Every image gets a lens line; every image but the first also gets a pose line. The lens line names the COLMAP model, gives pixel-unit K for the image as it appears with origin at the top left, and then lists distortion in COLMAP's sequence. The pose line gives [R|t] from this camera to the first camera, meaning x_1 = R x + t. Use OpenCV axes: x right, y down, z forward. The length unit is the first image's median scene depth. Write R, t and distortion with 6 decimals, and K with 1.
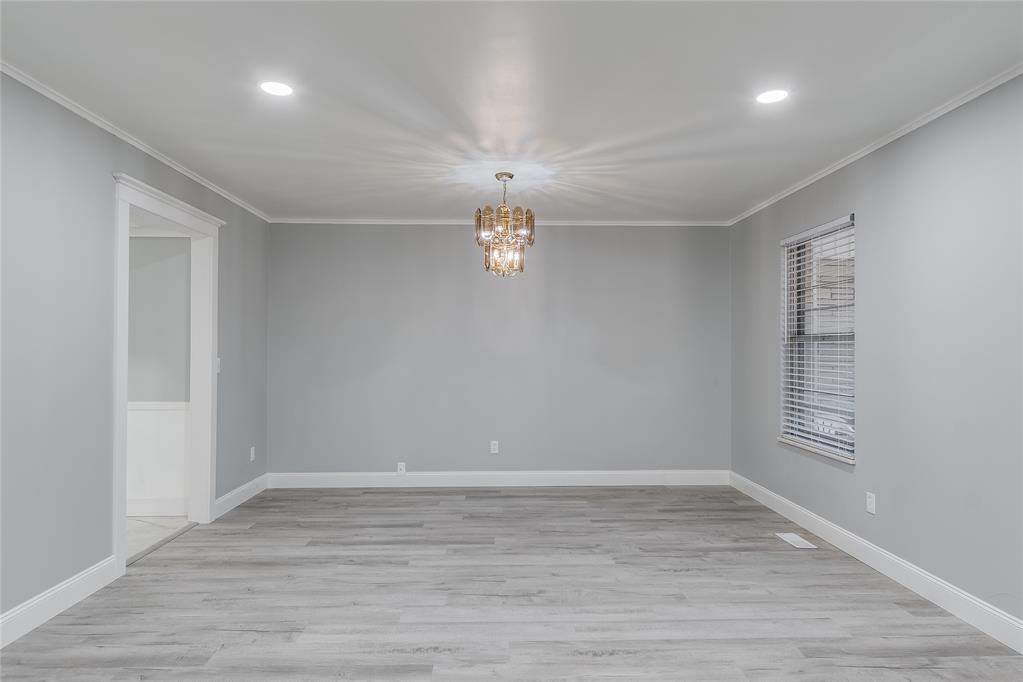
lens RADIAL K [[572.7, 0, 515.5], [0, 572.7, 344.2], [0, 0, 1]] dist [0.005531, -0.001017]
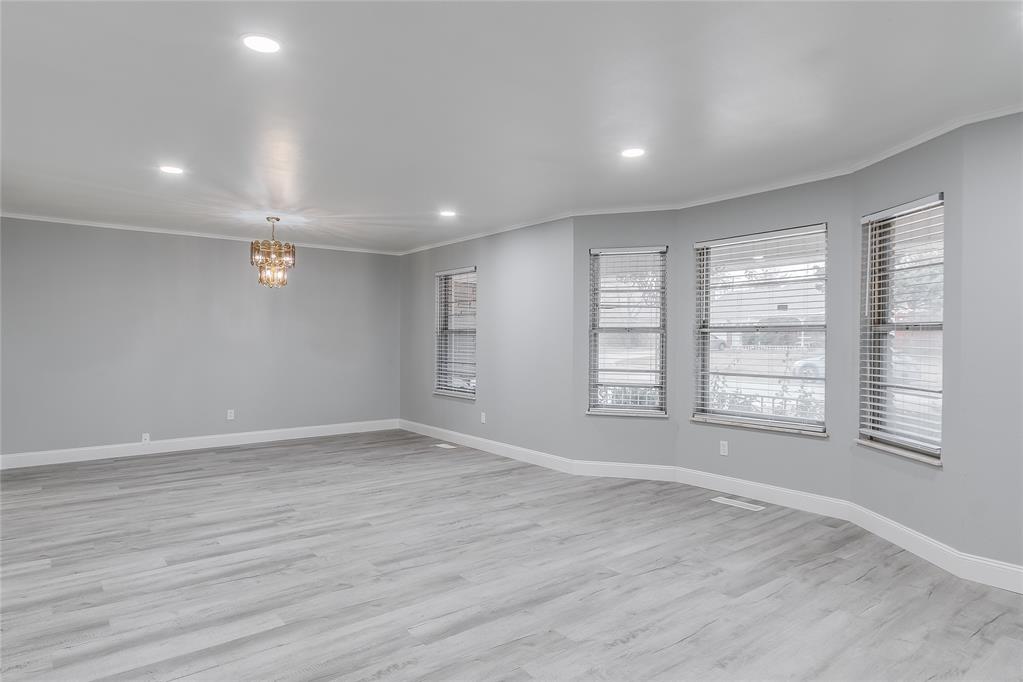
lens RADIAL K [[572.7, 0, 500.0], [0, 572.7, 340.6], [0, 0, 1]] dist [0.005531, -0.001017]
pose [[0.813085, -0.001441, 0.582143, -0.395100], [-0.007231, 0.999895, 0.012574, -0.007270], [-0.582100, -0.014433, 0.812989, -0.516895]]
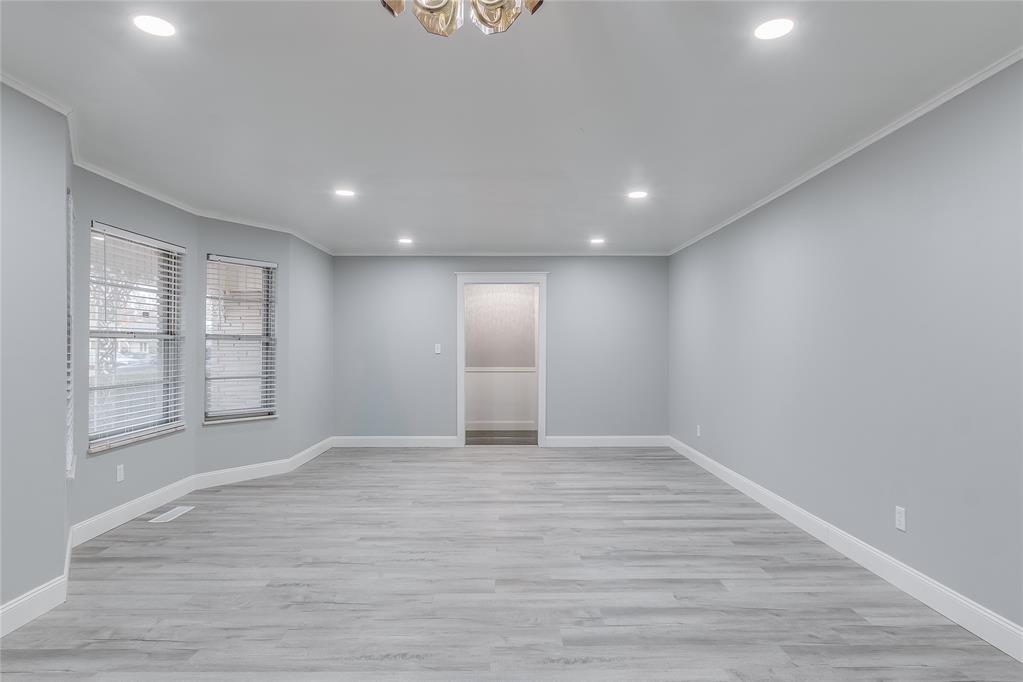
lens RADIAL K [[572.7, 0, 507.3], [0, 572.7, 362.4], [0, 0, 1]] dist [0.005531, -0.001017]
pose [[-0.999260, -0.003890, 0.038269, -0.045436], [-0.003174, 0.999819, 0.018772, 0.009790], [-0.038335, 0.018637, -0.999091, 1.193318]]
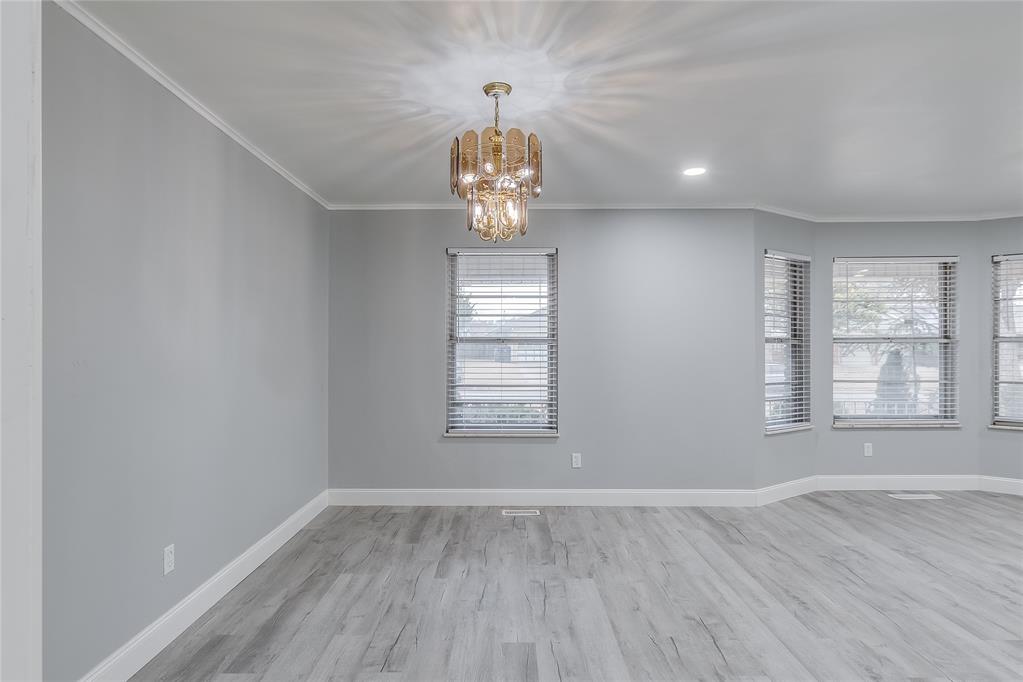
lens RADIAL K [[572.7, 0, 505.3], [0, 572.7, 335.5], [0, 0, 1]] dist [0.005531, -0.001017]
pose [[0.057563, 0.026422, 0.997992, -0.670983], [-0.006924, 0.999636, -0.026066, 0.010455], [-0.998318, -0.005409, 0.057724, 0.940935]]
